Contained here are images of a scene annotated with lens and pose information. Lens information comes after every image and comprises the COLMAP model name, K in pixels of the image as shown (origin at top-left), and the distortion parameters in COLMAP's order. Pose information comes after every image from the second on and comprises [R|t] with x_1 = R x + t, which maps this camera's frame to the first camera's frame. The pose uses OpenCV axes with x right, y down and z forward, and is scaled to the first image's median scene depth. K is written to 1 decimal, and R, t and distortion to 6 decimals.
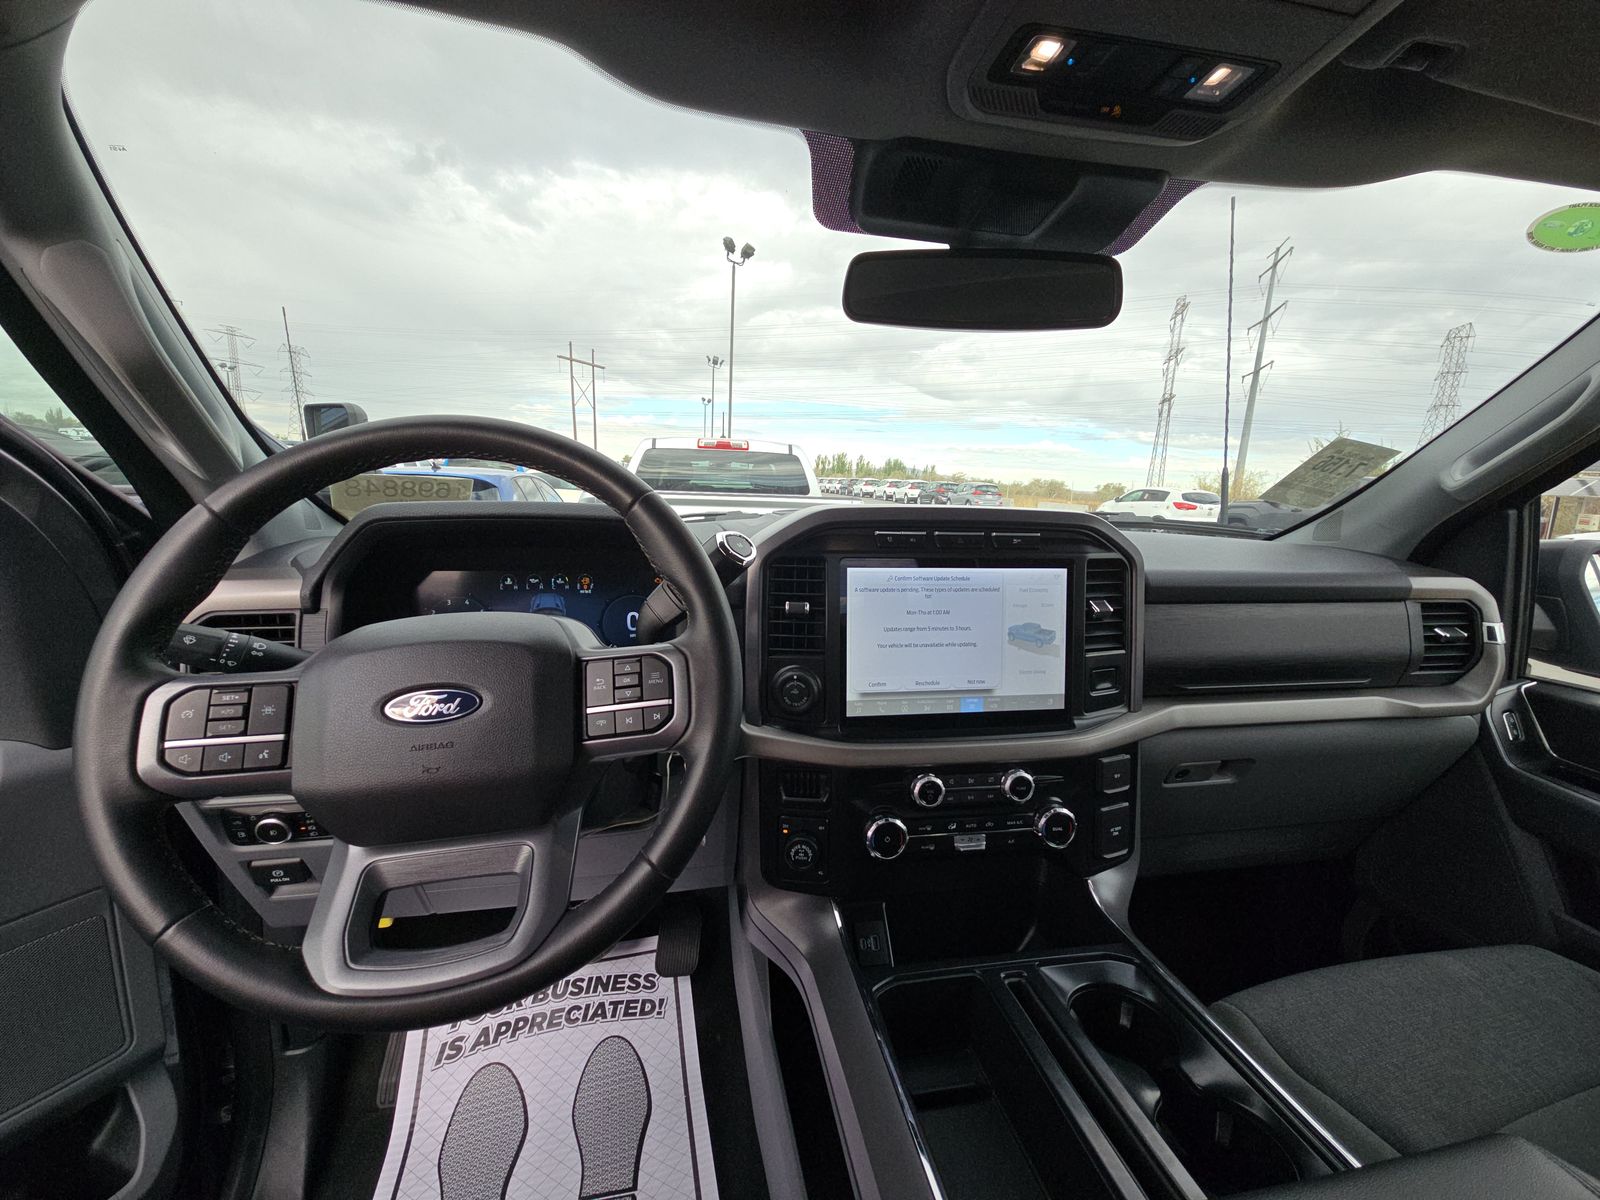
lens RADIAL K [[653.1, 0, 786.0], [0, 653.1, 596.8], [0, 0, 1]] dist [0.000596, -0.002659]
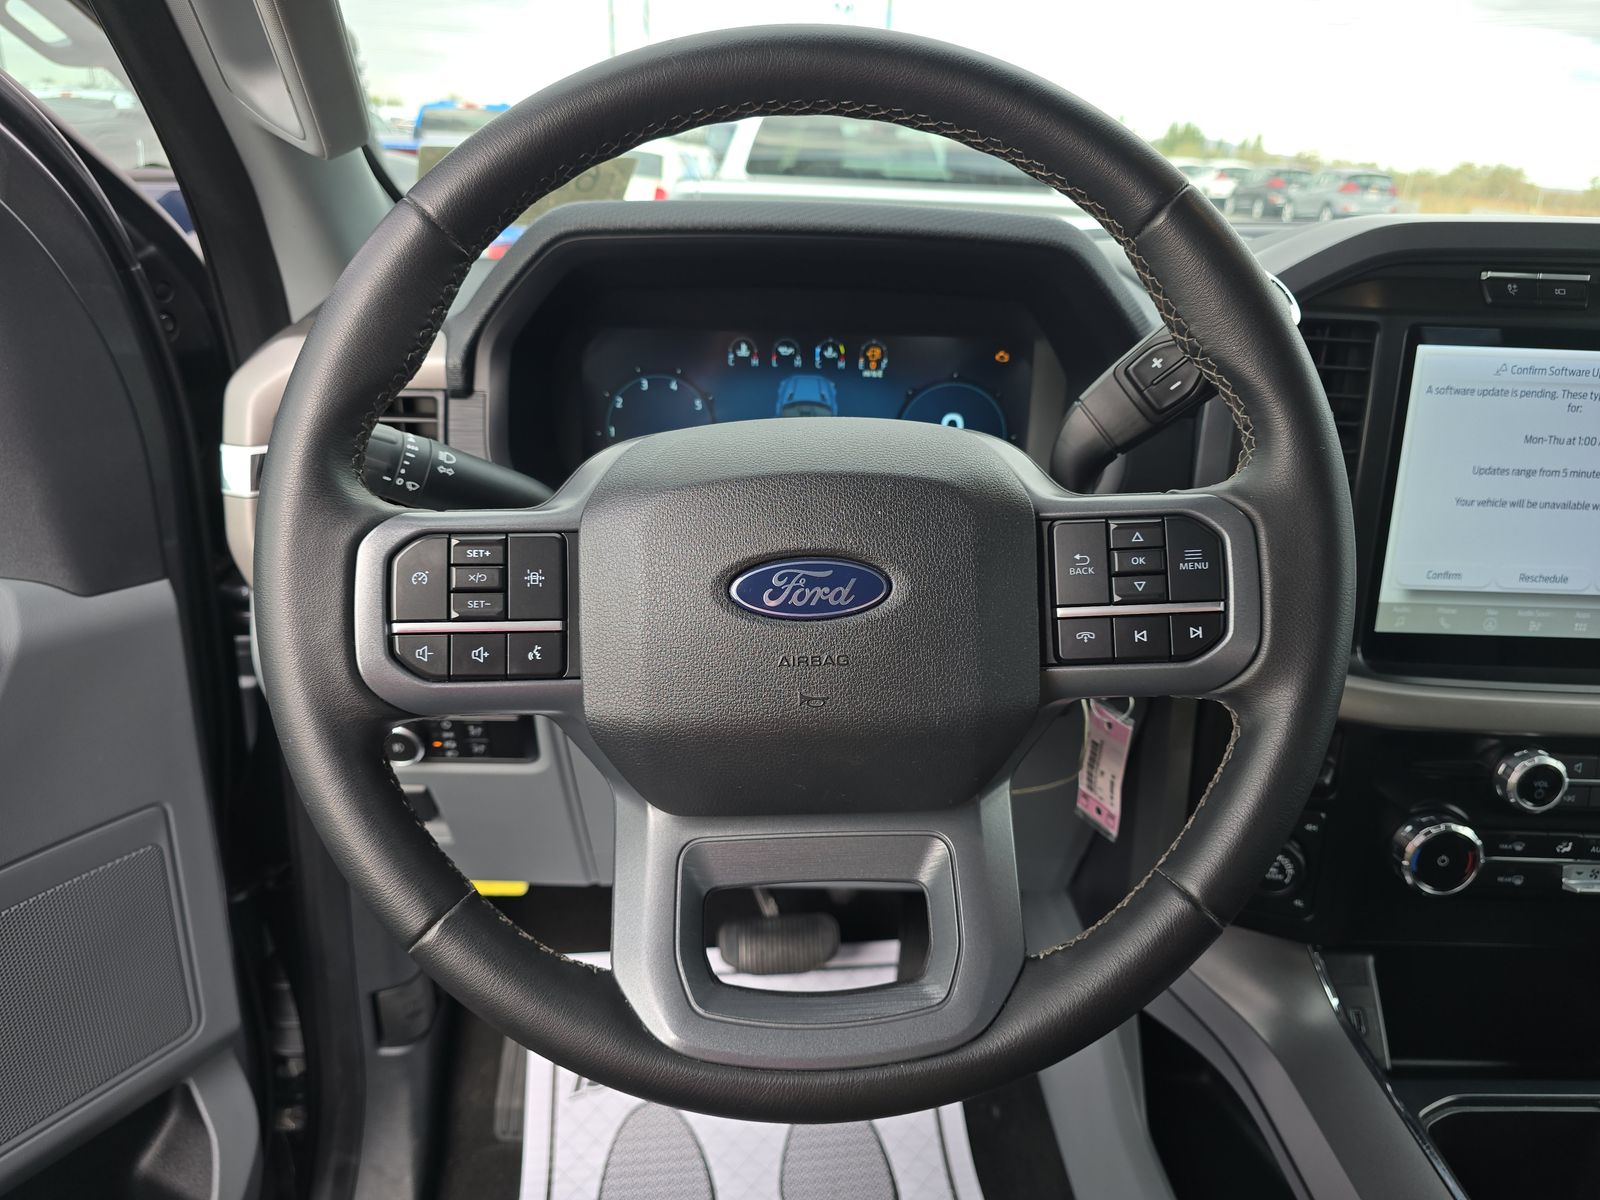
lens RADIAL K [[1092.9, 0, 768.5], [0, 1092.9, 576.5], [0, 0, 1]] dist [0.040363, -0.034479]
pose [[0.985202, 0.066560, -0.157945, -0.281135], [-0.036648, 0.982010, 0.185239, -0.009498], [0.167433, -0.176709, 0.969918, 0.061242]]
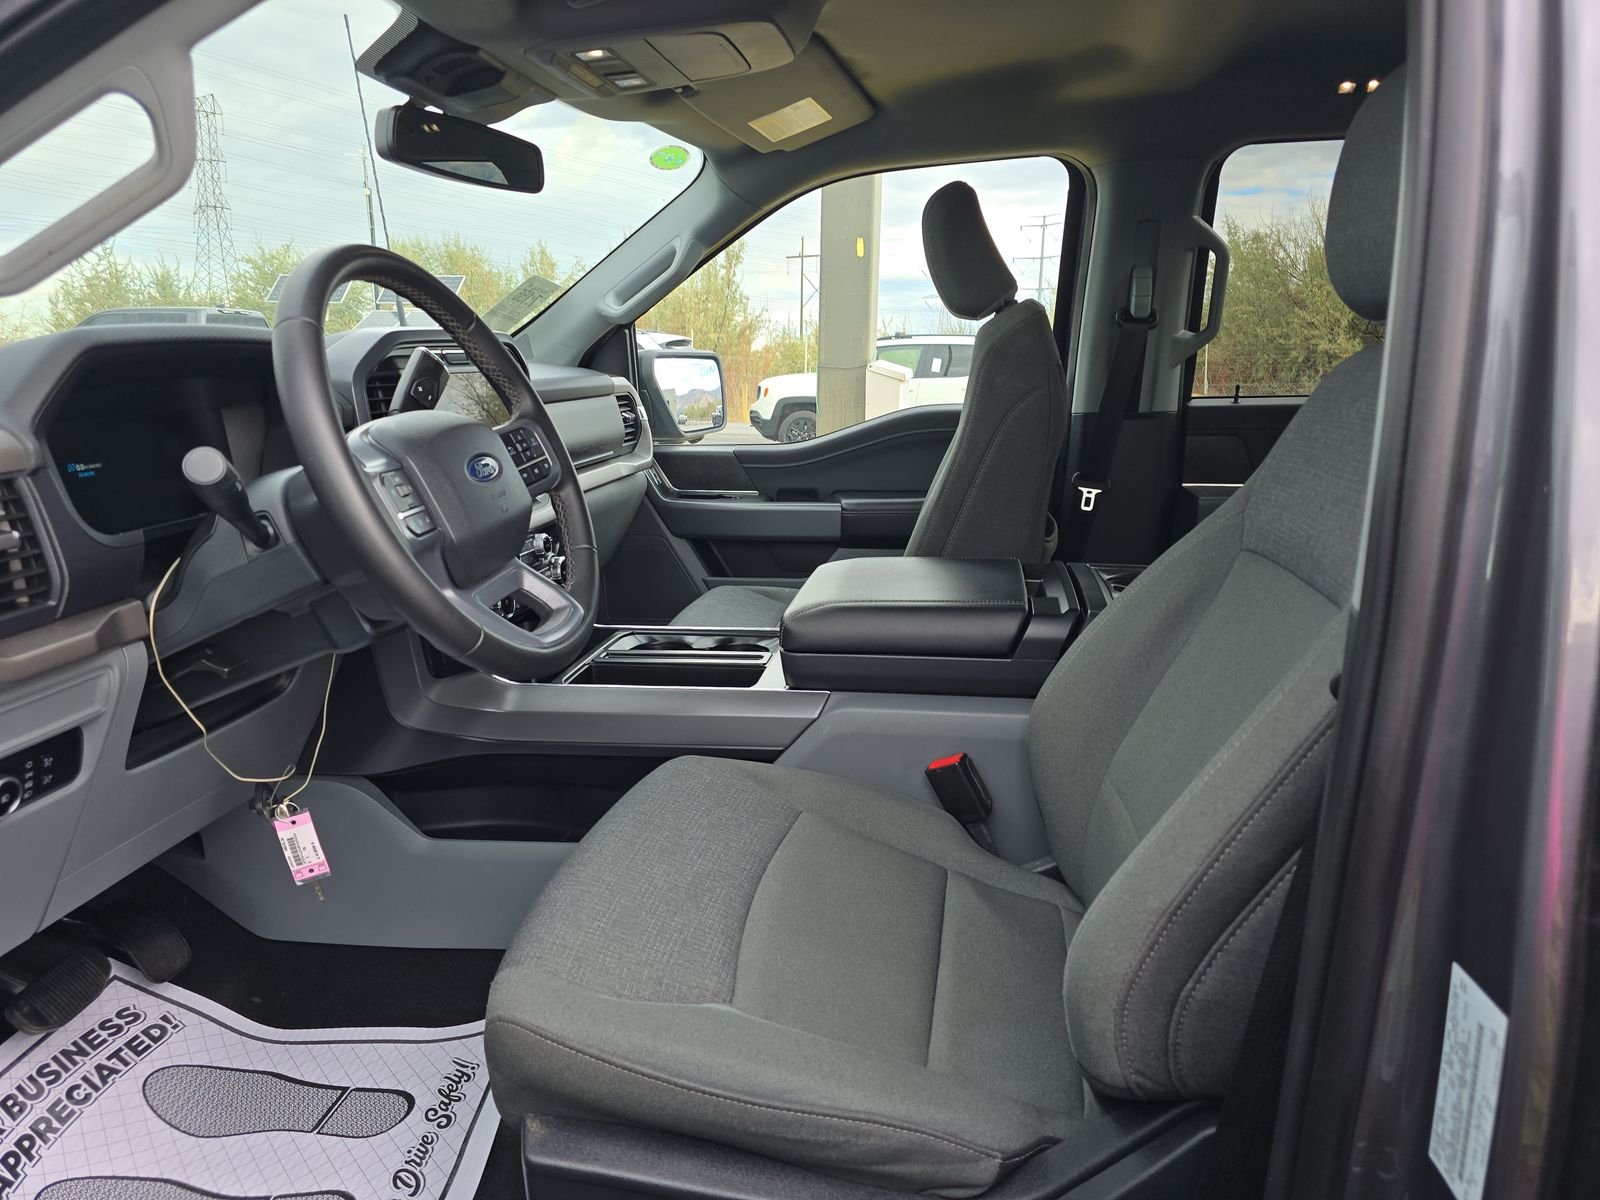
lens RADIAL K [[1092.9, 0, 800.8], [0, 1092.9, 600.7], [0, 0, 1]] dist [0.040363, -0.034479]
pose [[0.326298, -0.238020, 0.914809, -1.230553], [0.170382, 0.966737, 0.190759, 0.054857], [-0.929785, 0.093622, 0.355999, -0.204205]]
